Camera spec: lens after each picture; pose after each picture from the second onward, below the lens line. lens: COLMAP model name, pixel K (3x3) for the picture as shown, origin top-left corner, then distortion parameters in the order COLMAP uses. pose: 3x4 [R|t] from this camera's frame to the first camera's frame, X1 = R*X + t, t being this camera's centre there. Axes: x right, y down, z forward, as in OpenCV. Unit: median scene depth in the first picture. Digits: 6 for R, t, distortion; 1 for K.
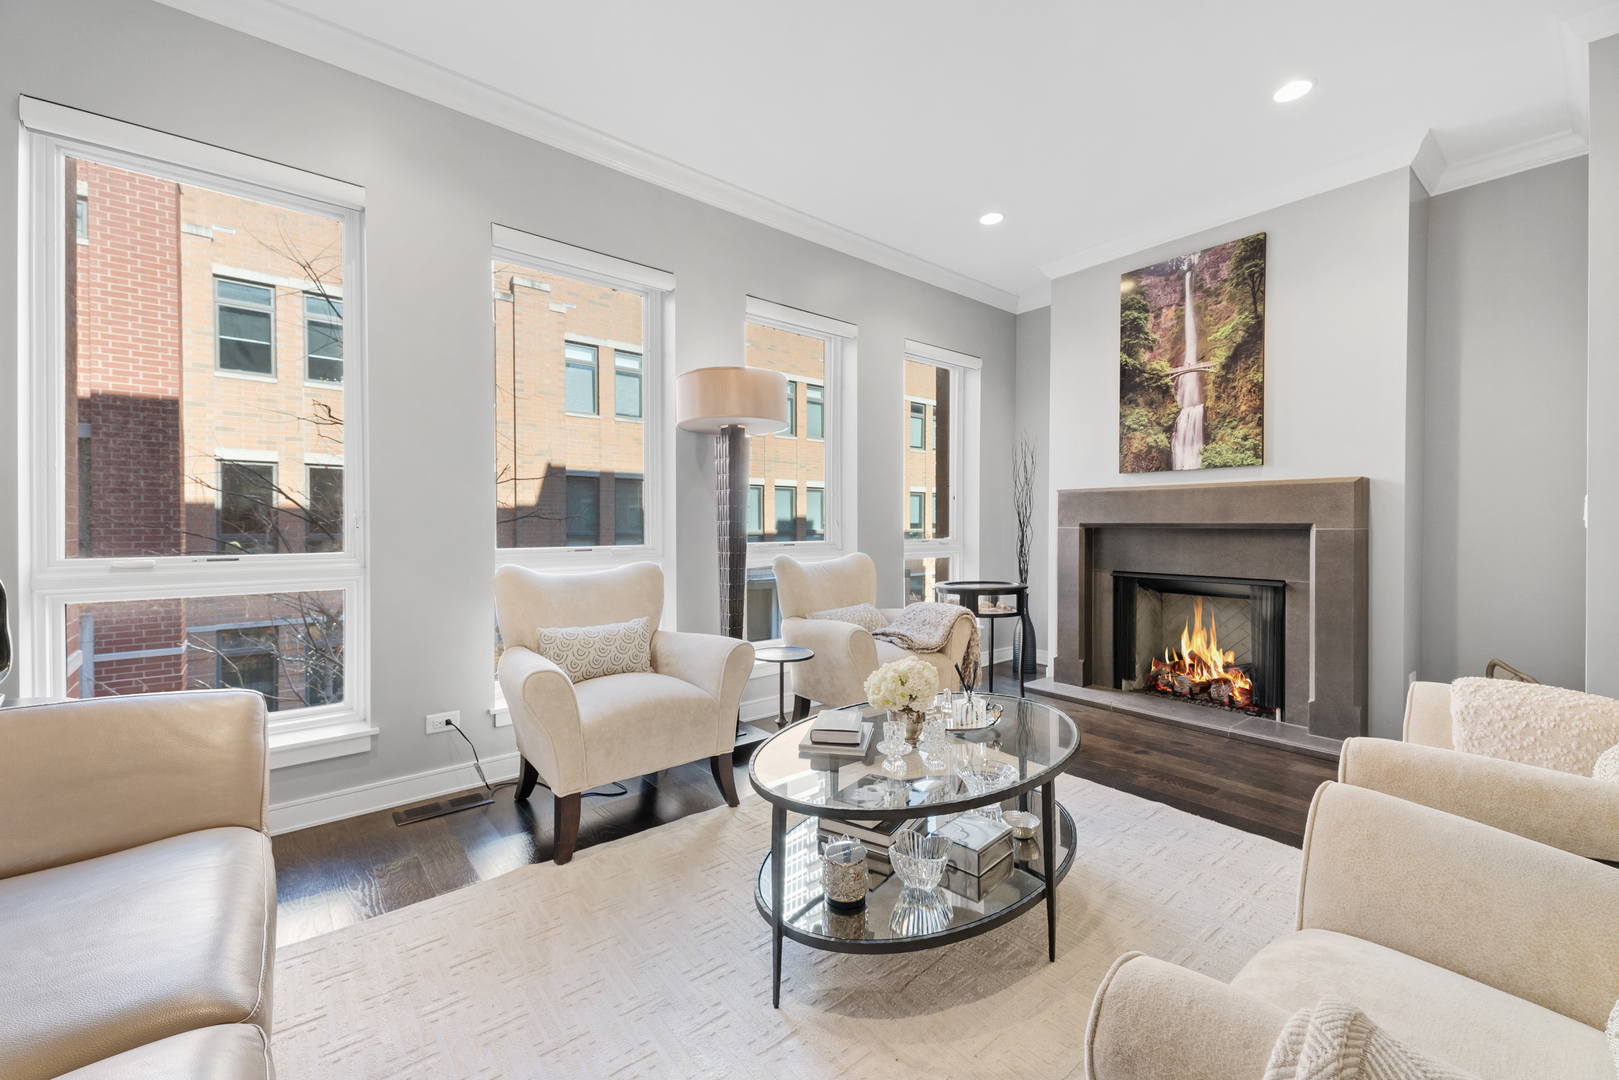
lens RADIAL K [[636.0, 0, 811.8], [0, 636.0, 530.7], [0, 0, 1]] dist [0.037337, -0.014768]
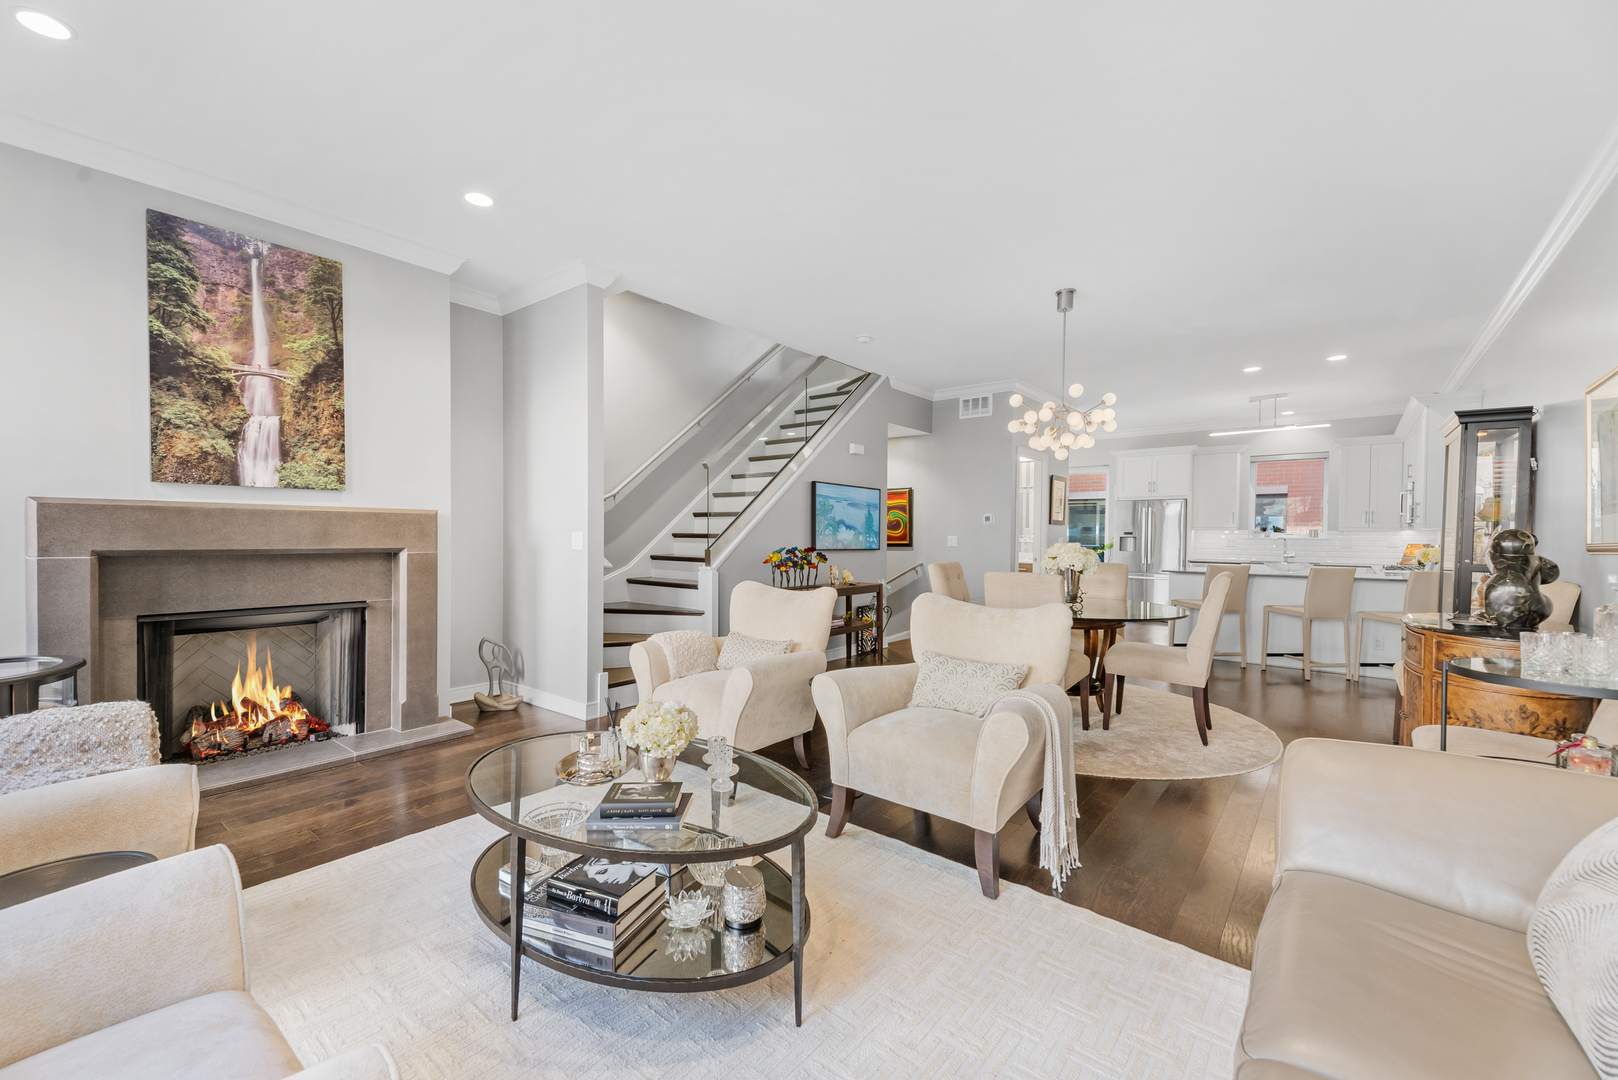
lens RADIAL K [[655.7, 0, 824.4], [0, 655.7, 546.0], [0, 0, 1]] dist [0.000319, -0.000231]
pose [[-0.211091, -0.013533, 0.977373, -0.437306], [0.006132, 0.999866, 0.015168, -0.024166], [-0.977447, 0.009195, -0.210979, 0.437630]]
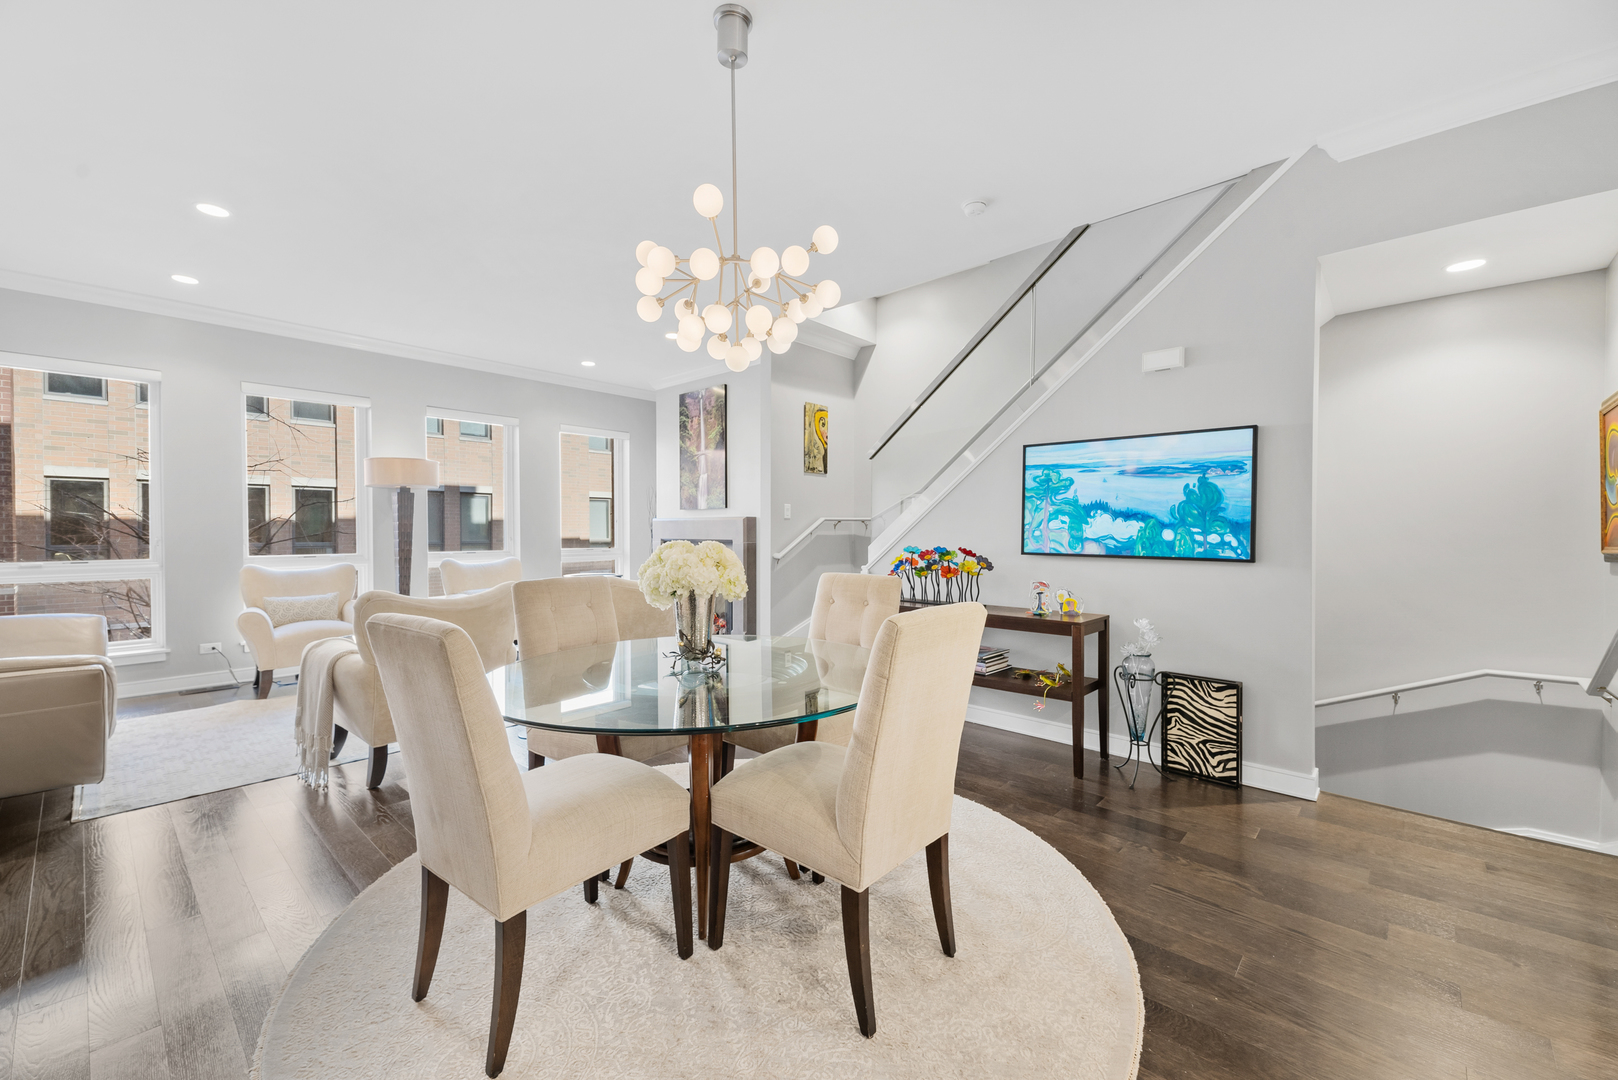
lens RADIAL K [[629.4, 0, 809.0], [0, 629.4, 540.0], [0, 0, 1]] dist [0.039747, -0.014352]
pose [[0.990775, -0.003447, 0.135476, 0.632516], [0.002786, 0.999983, 0.005068, -0.017242], [-0.135491, -0.004644, 0.990768, -0.770034]]
